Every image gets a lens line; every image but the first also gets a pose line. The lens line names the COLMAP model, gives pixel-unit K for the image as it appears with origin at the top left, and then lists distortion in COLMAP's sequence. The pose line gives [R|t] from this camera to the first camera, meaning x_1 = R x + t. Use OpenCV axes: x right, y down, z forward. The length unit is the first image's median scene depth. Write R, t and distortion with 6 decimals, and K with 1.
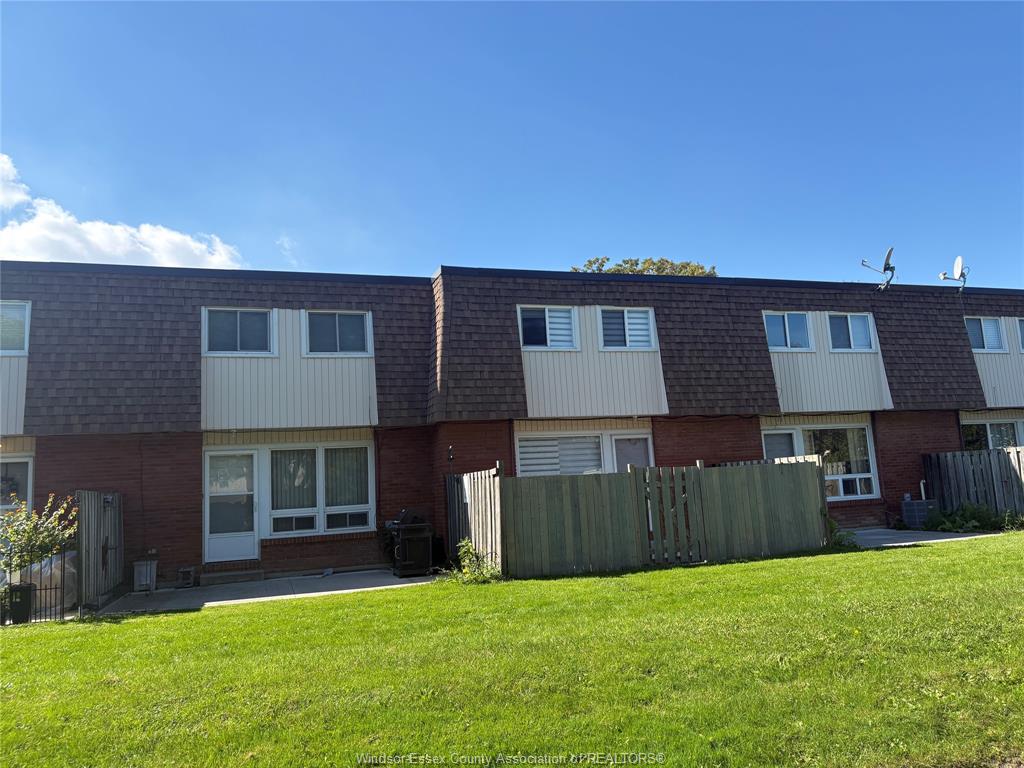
lens RADIAL K [[775.6, 0, 510.1], [0, 775.6, 376.9], [0, 0, 1]] dist [0.047727, -0.045357]
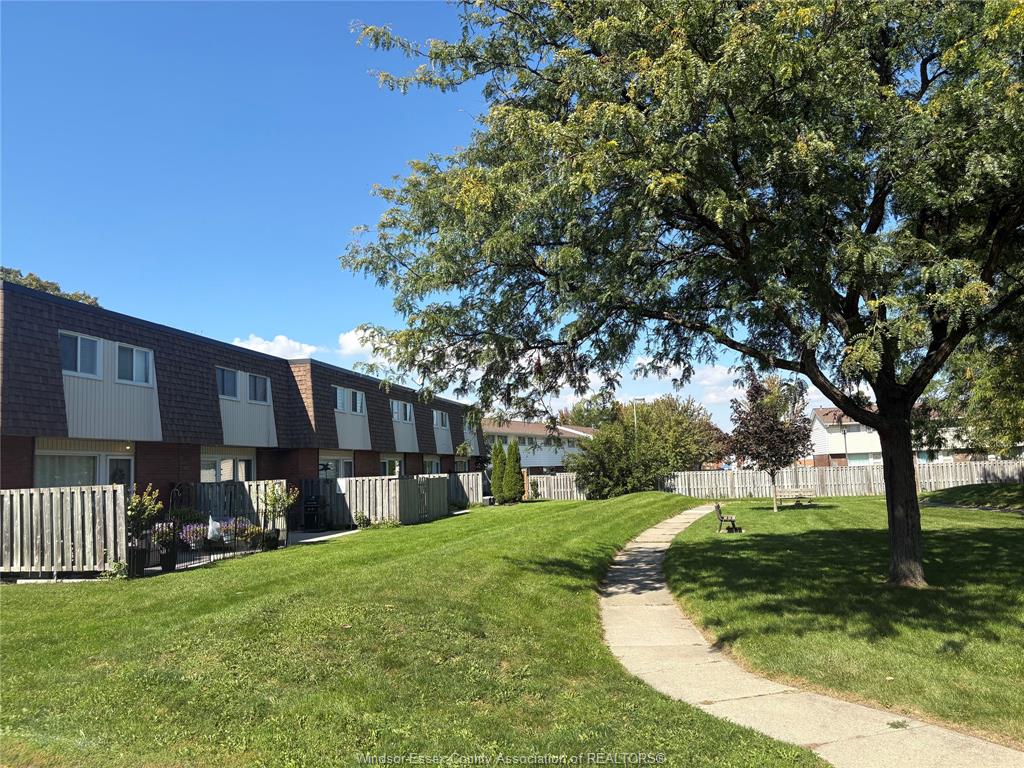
lens RADIAL K [[775.6, 0, 514.7], [0, 775.6, 389.0], [0, 0, 1]] dist [0.047727, -0.045357]
pose [[0.592501, 0.125043, 0.795805, -0.332295], [-0.105474, 0.991417, -0.077251, 0.003377], [-0.798635, -0.038165, 0.600605, -0.116488]]
